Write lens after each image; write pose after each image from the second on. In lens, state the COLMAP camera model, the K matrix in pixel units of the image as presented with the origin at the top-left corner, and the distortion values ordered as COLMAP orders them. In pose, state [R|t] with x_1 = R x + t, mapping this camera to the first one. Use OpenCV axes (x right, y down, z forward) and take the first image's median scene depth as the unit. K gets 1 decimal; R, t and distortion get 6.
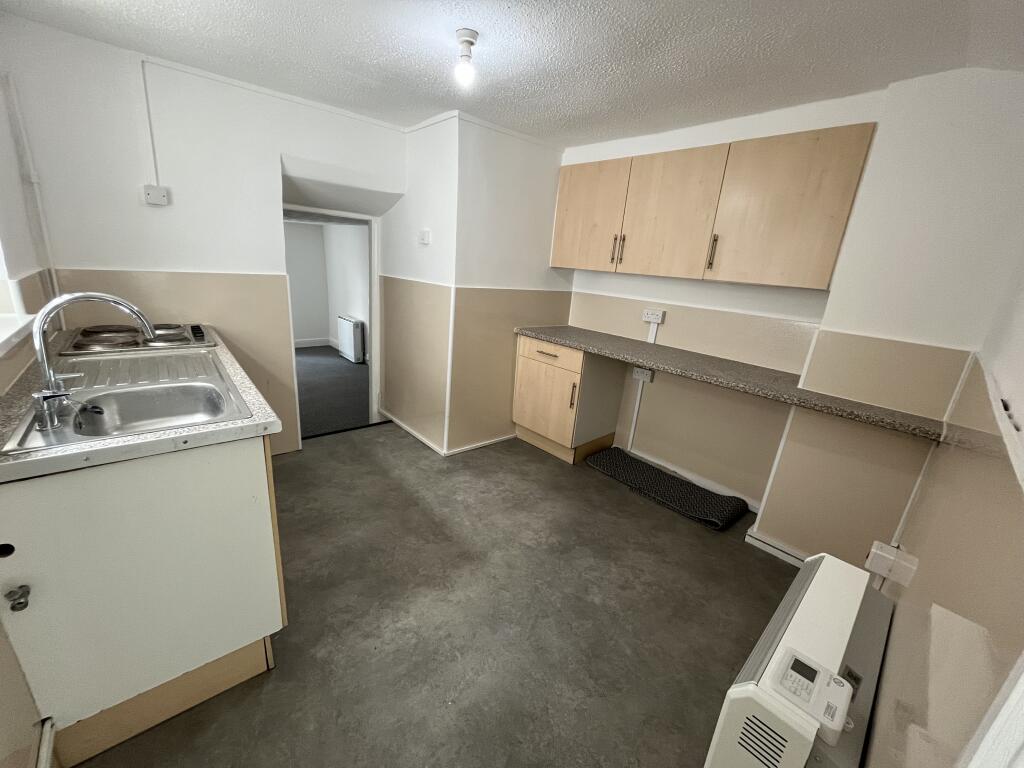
lens RADIAL K [[408.6, 0, 512.0], [0, 408.6, 384.0], [0, 0, 1]] dist [-0.002449, -0.000377]
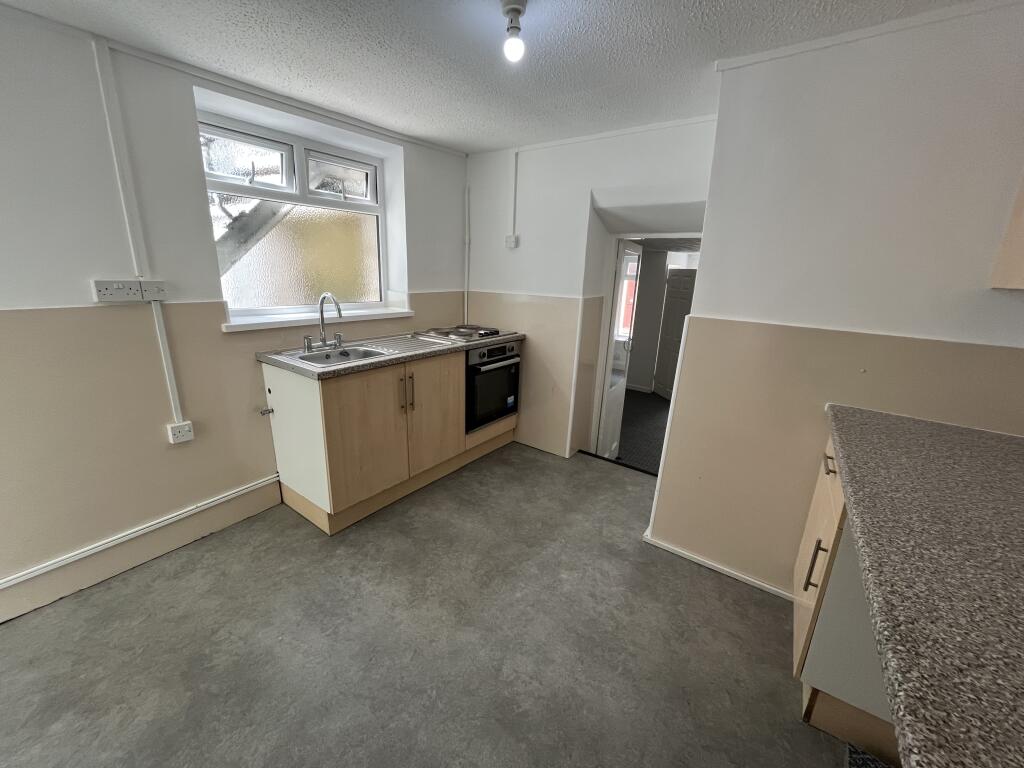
lens RADIAL K [[418.1, 0, 504.9], [0, 418.1, 380.9], [0, 0, 1]] dist [-0.001834, -0.000580]
pose [[0.218400, 0.187306, -0.957715, 0.630718], [-0.293987, 0.948441, 0.118451, -0.156260], [0.930523, 0.255686, 0.262205, 0.695080]]
